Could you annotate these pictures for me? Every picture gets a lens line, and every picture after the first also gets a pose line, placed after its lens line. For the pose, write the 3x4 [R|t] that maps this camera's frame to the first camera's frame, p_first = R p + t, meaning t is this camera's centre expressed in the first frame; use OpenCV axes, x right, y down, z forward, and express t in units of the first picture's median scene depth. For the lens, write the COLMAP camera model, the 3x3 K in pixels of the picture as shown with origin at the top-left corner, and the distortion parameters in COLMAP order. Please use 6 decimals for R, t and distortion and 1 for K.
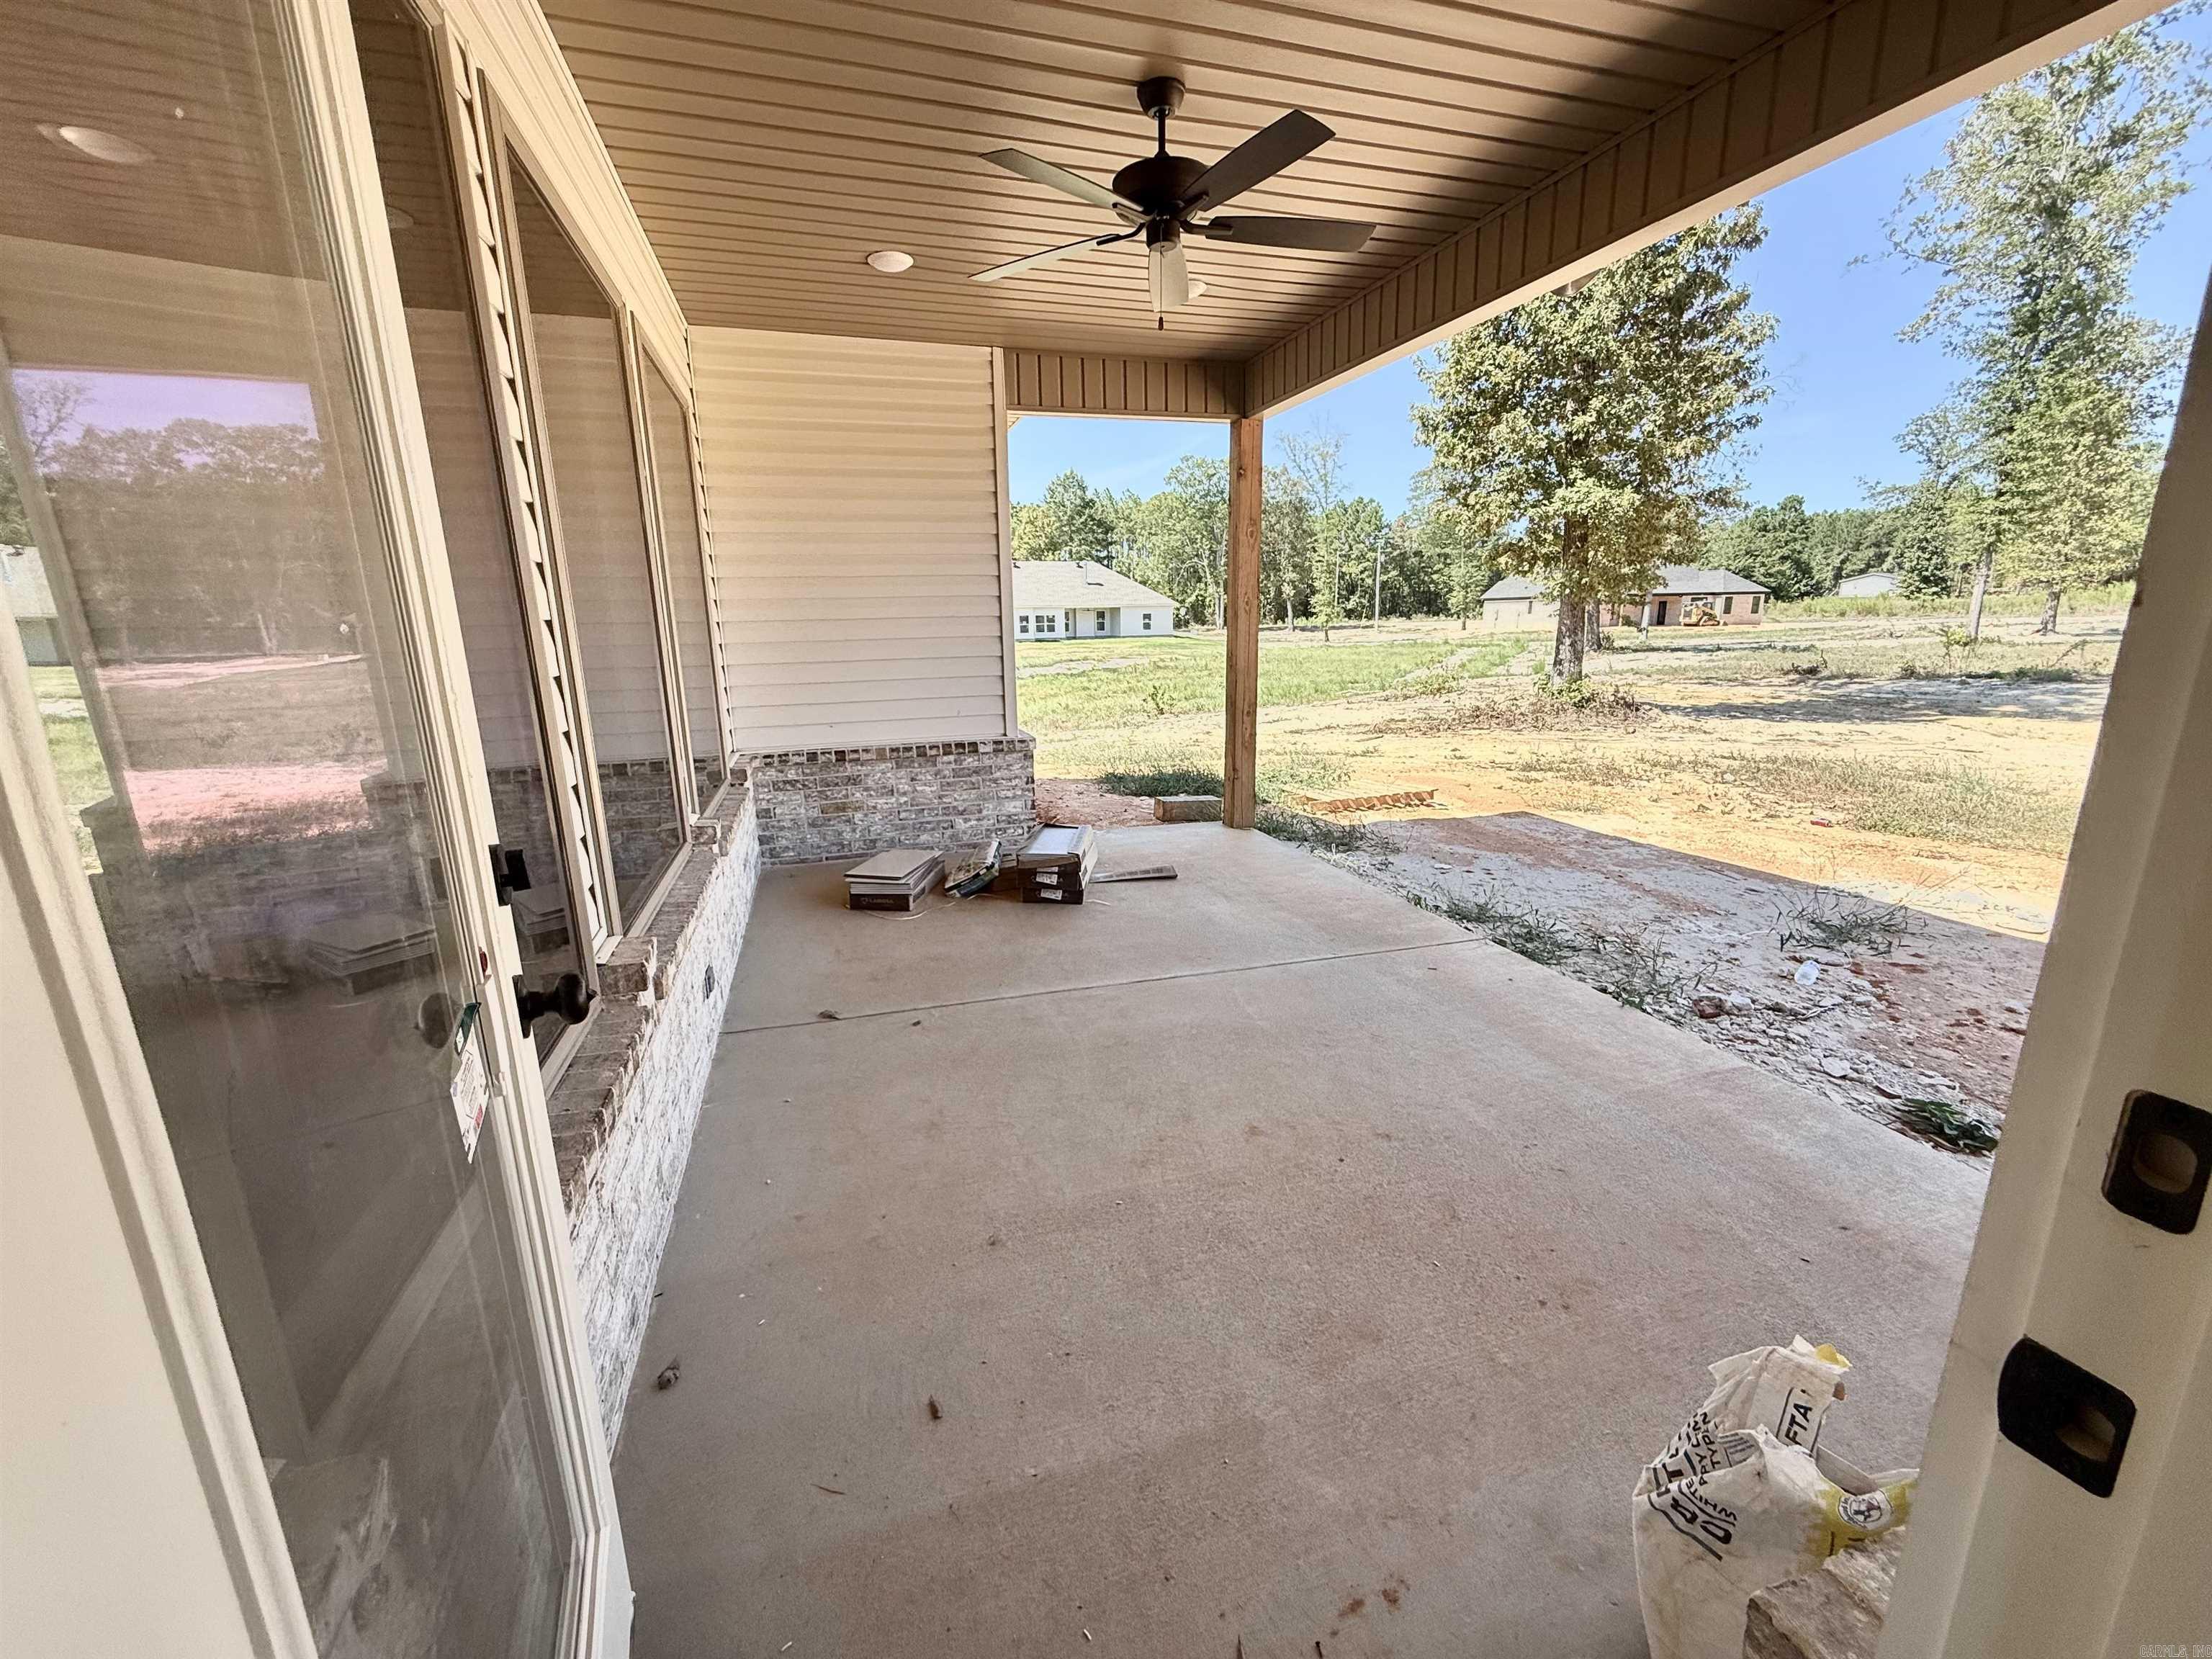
lens RADIAL K [[885.4, 0, 1110.1], [0, 885.4, 817.3], [0, 0, 1]] dist [-0.000391, 0.000564]
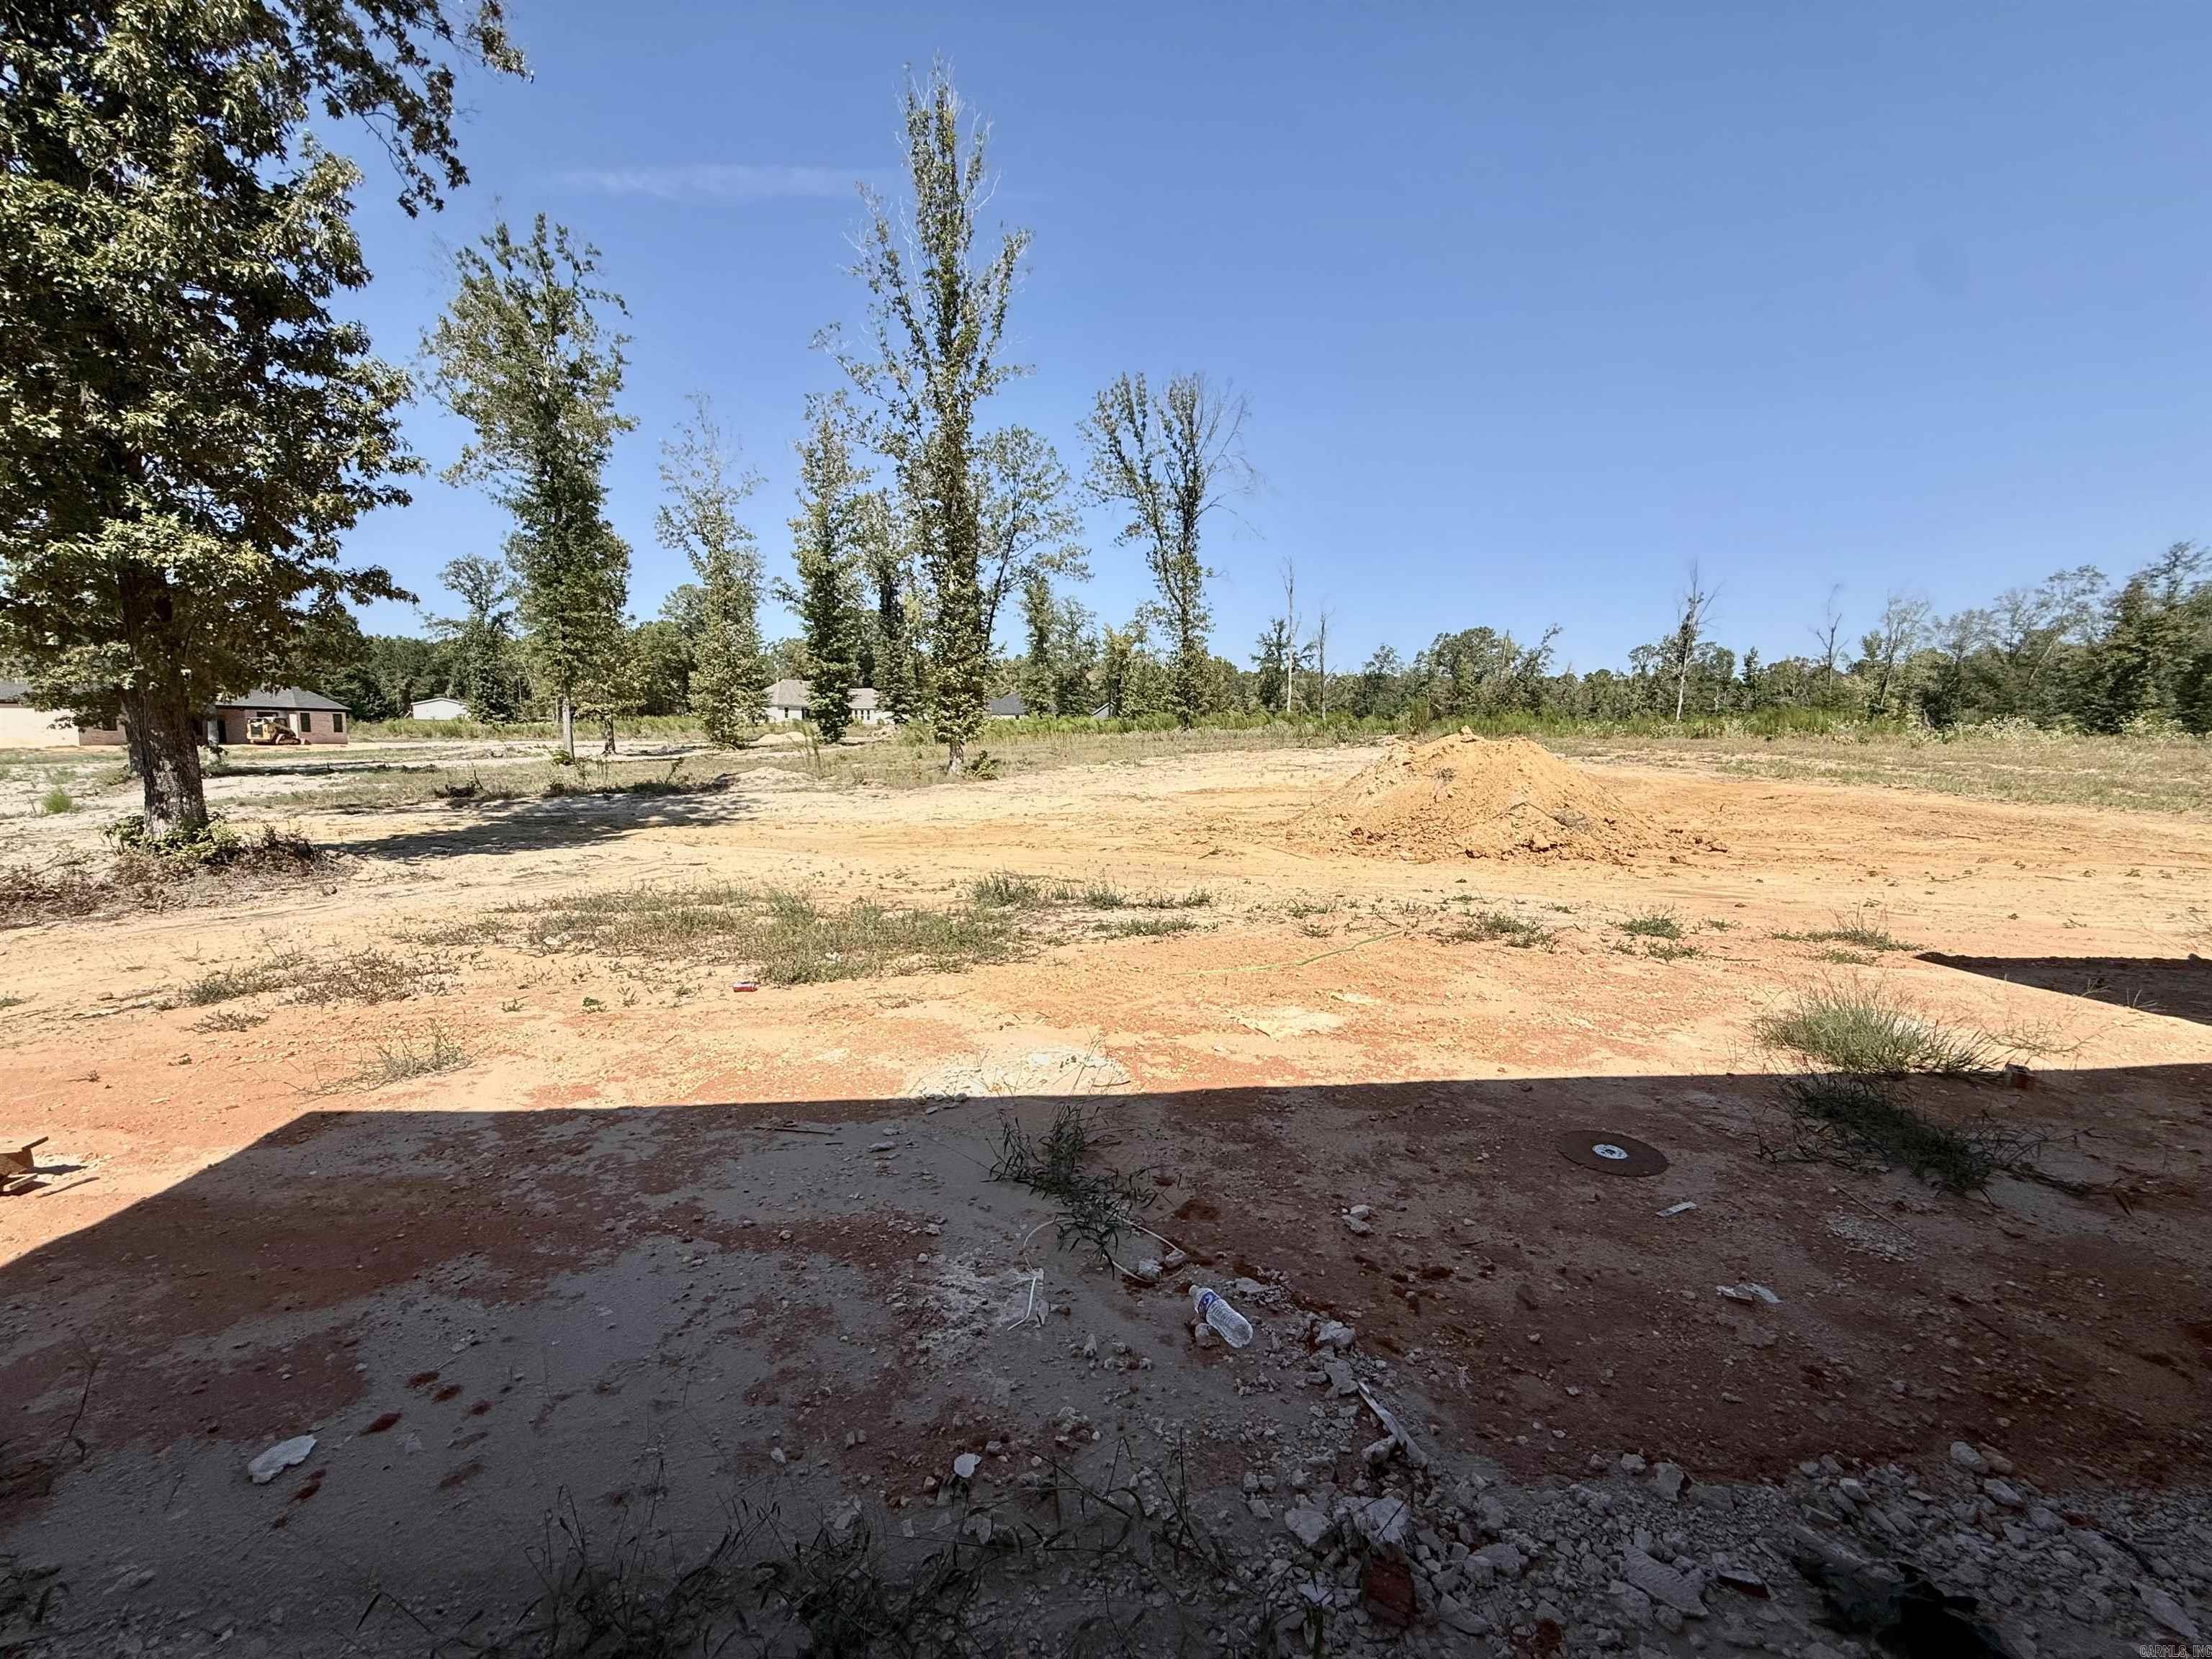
lens RADIAL K [[885.4, 0, 1095.2], [0, 885.4, 828.3], [0, 0, 1]] dist [-0.000391, 0.000564]
pose [[0.235503, -0.078809, 0.968673, 0.023749], [0.194709, 0.980325, 0.032419, -0.019294], [-0.952170, 0.180975, 0.246214, 0.094161]]
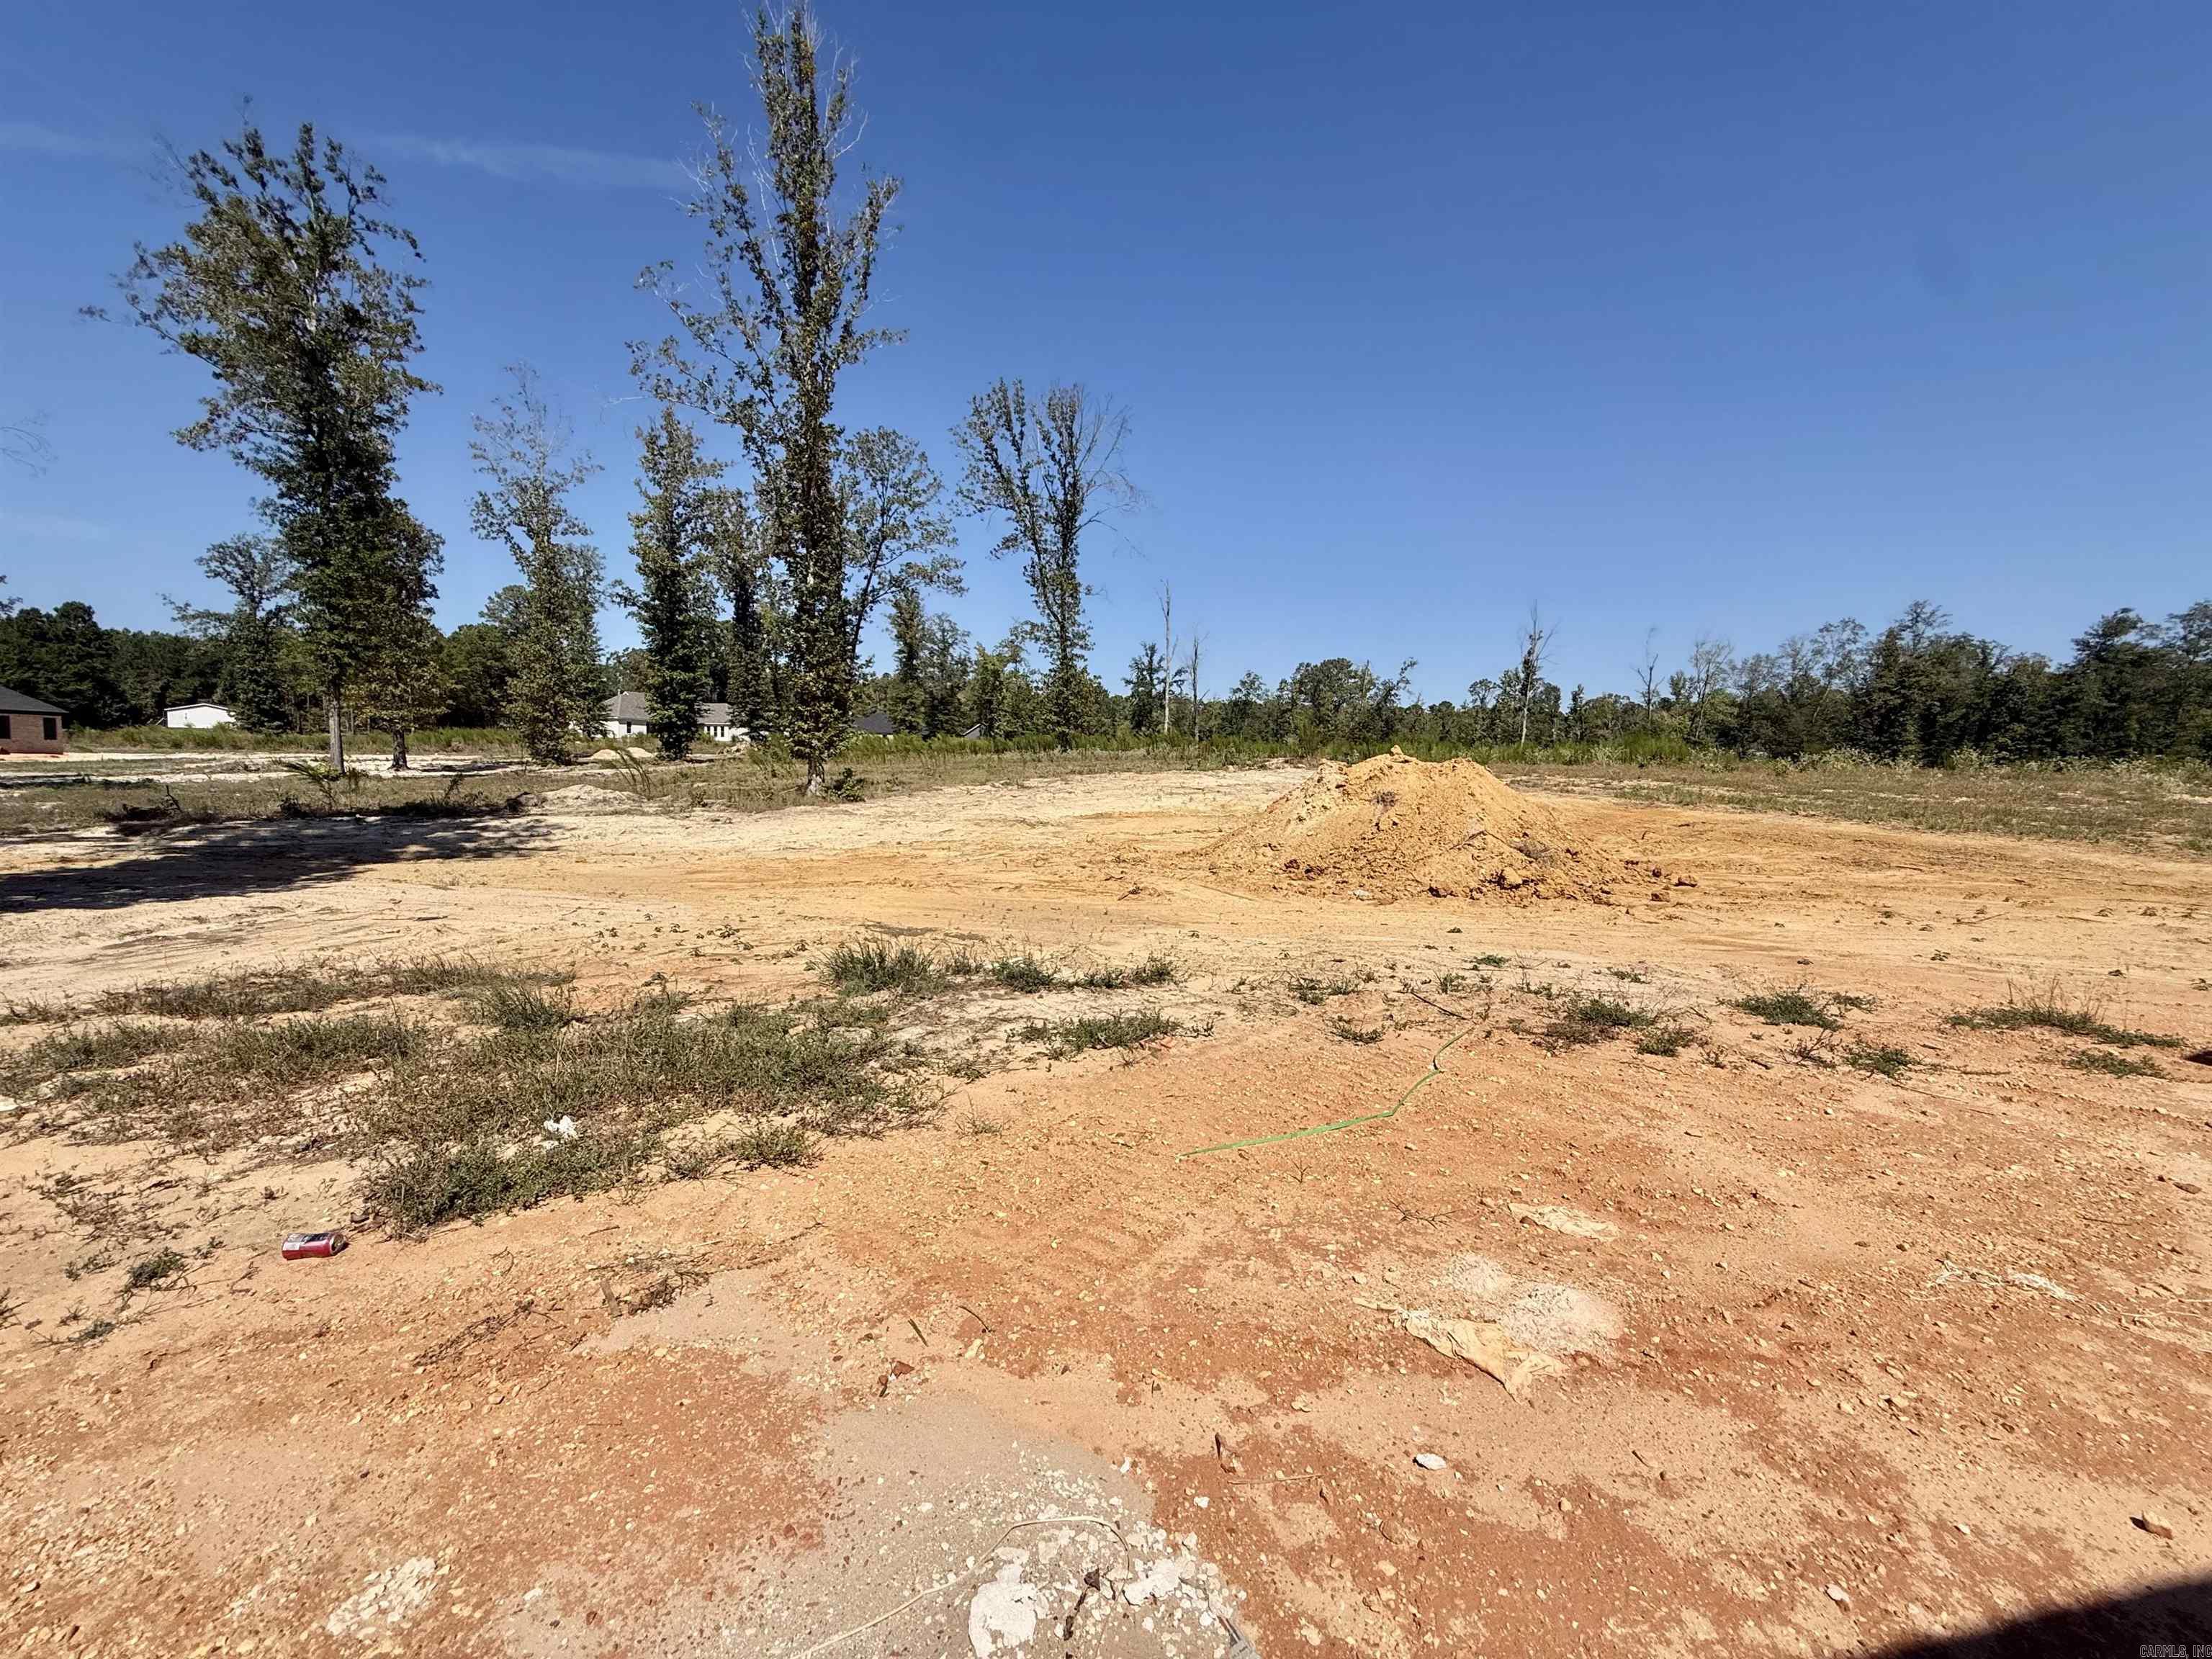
lens RADIAL K [[885.4, 0, 1098.0], [0, 885.4, 844.0], [0, 0, 1]] dist [-0.000391, 0.000564]
pose [[0.089523, -0.071497, 0.993415, 0.094767], [0.190068, 0.980316, 0.053426, -0.022850], [-0.977681, 0.184034, 0.101351, 0.120330]]
